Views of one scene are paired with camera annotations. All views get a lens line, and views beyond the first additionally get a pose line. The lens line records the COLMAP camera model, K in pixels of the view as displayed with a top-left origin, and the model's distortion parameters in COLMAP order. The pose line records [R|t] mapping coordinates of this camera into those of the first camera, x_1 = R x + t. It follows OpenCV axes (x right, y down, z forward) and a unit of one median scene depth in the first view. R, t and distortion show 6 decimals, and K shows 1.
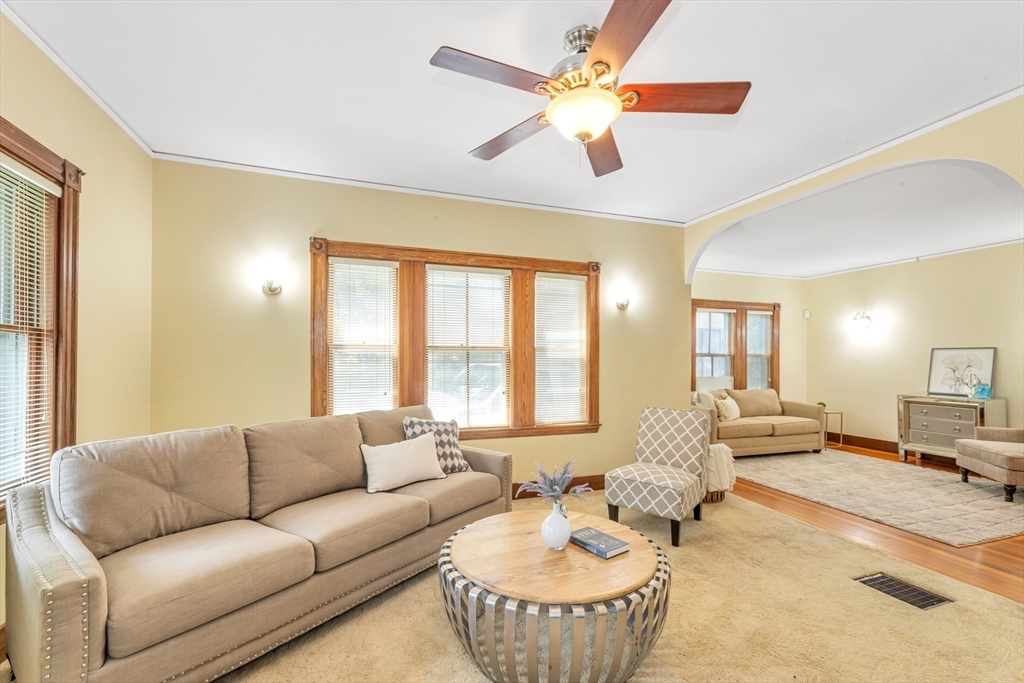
lens RADIAL K [[420.6, 0, 515.5], [0, 420.6, 343.3], [0, 0, 1]] dist [0.001288, 0.000294]
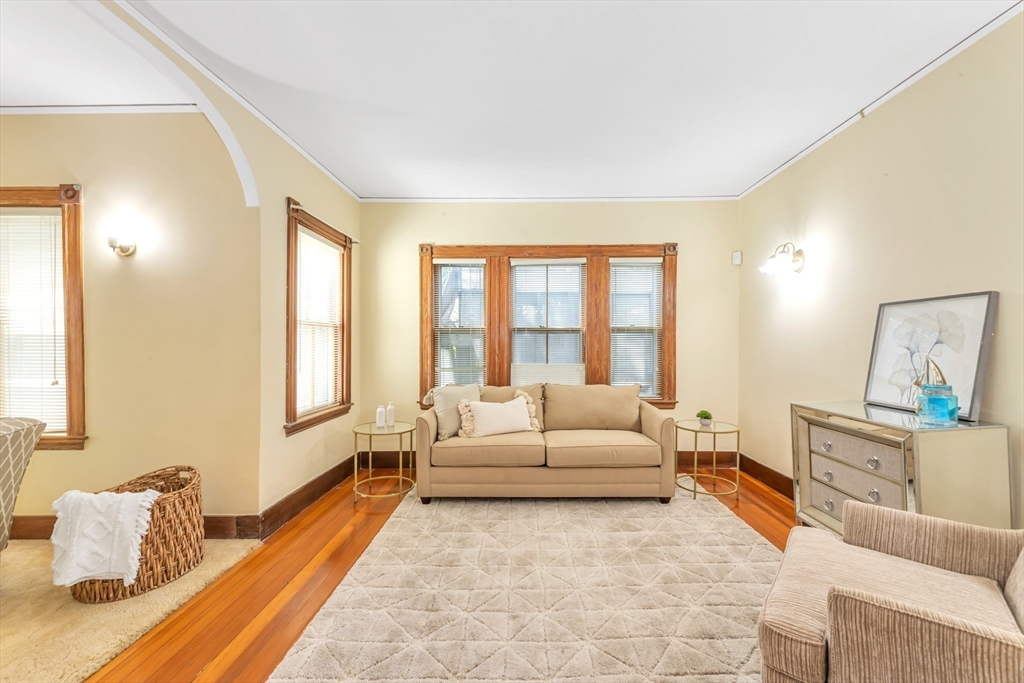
lens RADIAL K [[420.6, 0, 518.2], [0, 420.6, 332.9], [0, 0, 1]] dist [0.001288, 0.000294]
pose [[0.947347, -0.017677, -0.319722, 0.761059], [0.021157, 0.999749, 0.007414, 0.031359], [0.319510, -0.013788, 0.947482, 0.446063]]
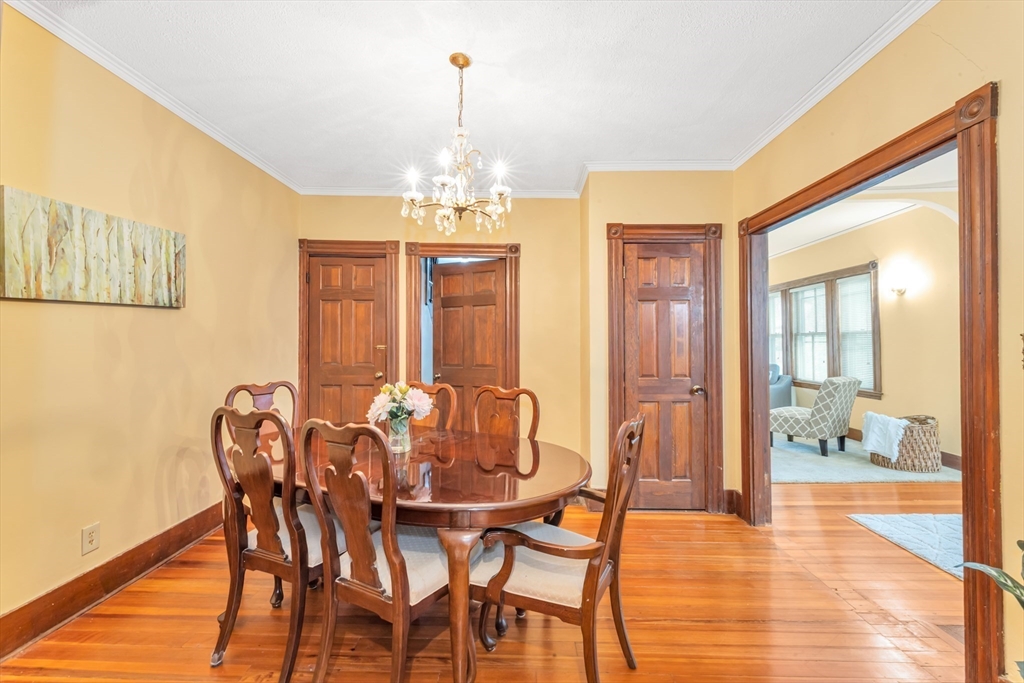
lens RADIAL K [[420.6, 0, 519.2], [0, 420.6, 338.2], [0, 0, 1]] dist [0.001288, 0.000294]
pose [[-0.323408, -0.018995, -0.946069, 1.236724], [0.014663, 0.999578, -0.025082, 0.036411], [0.946146, -0.021984, -0.322993, 0.303160]]
